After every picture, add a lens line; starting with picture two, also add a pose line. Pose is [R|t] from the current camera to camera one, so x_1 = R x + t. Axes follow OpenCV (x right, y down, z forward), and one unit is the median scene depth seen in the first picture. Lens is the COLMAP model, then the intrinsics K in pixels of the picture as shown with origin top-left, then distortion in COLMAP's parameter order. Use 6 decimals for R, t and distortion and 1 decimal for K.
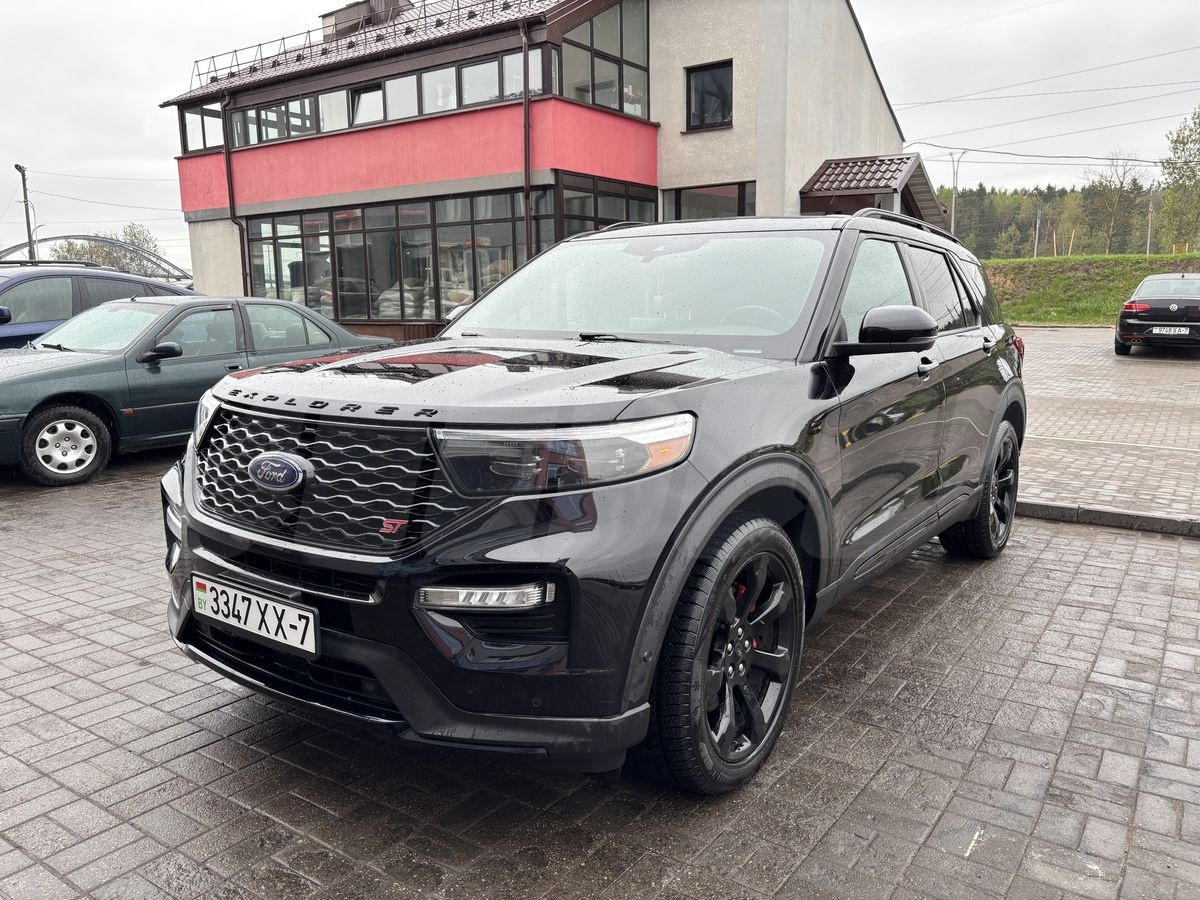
lens RADIAL K [[916.1, 0, 604.0], [0, 916.1, 446.3], [0, 0, 1]] dist [0.045149, -0.047472]
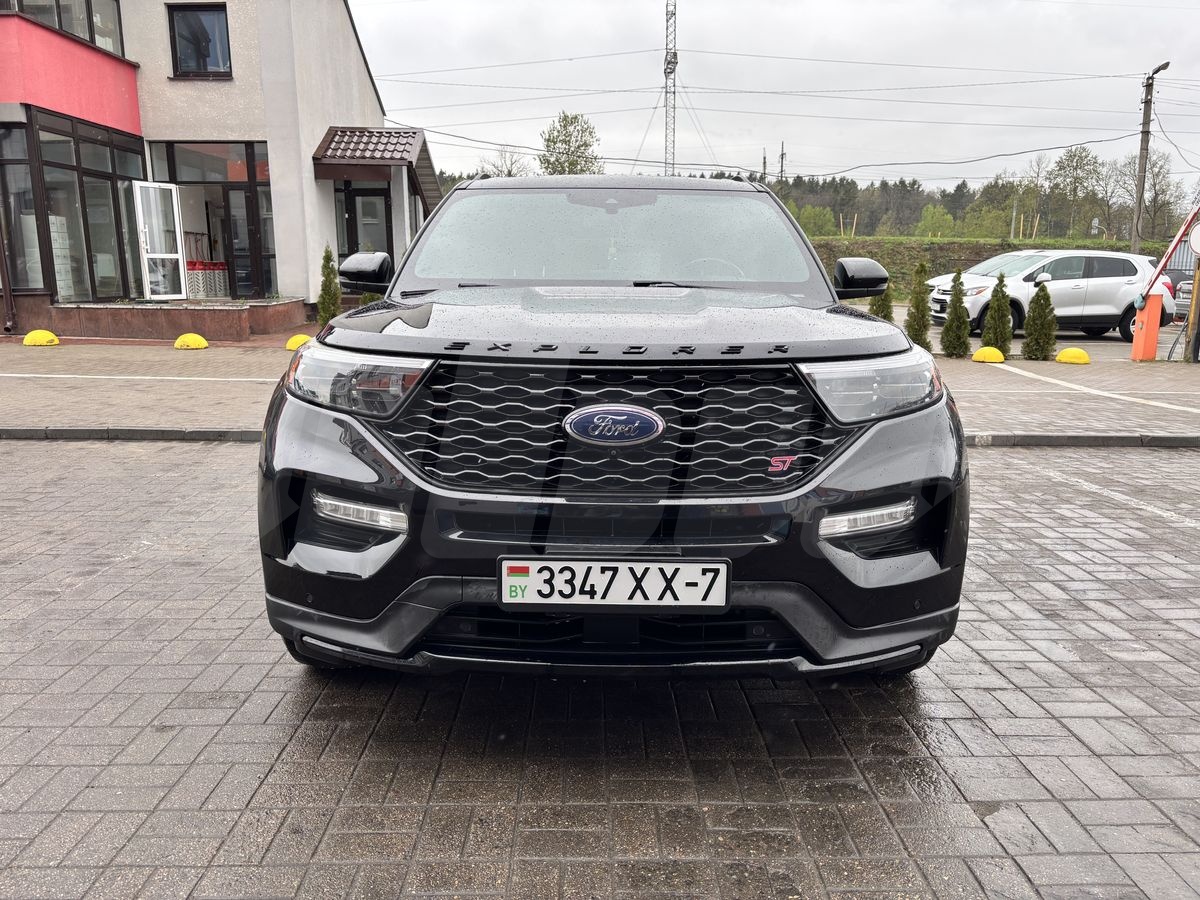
lens RADIAL K [[916.1, 0, 595.6], [0, 916.1, 449.0], [0, 0, 1]] dist [0.045149, -0.047472]
pose [[0.819153, -0.101818, 0.564465, -0.828619], [0.085736, 0.994797, 0.055022, -0.000024], [-0.567131, 0.003324, 0.823621, 0.258038]]
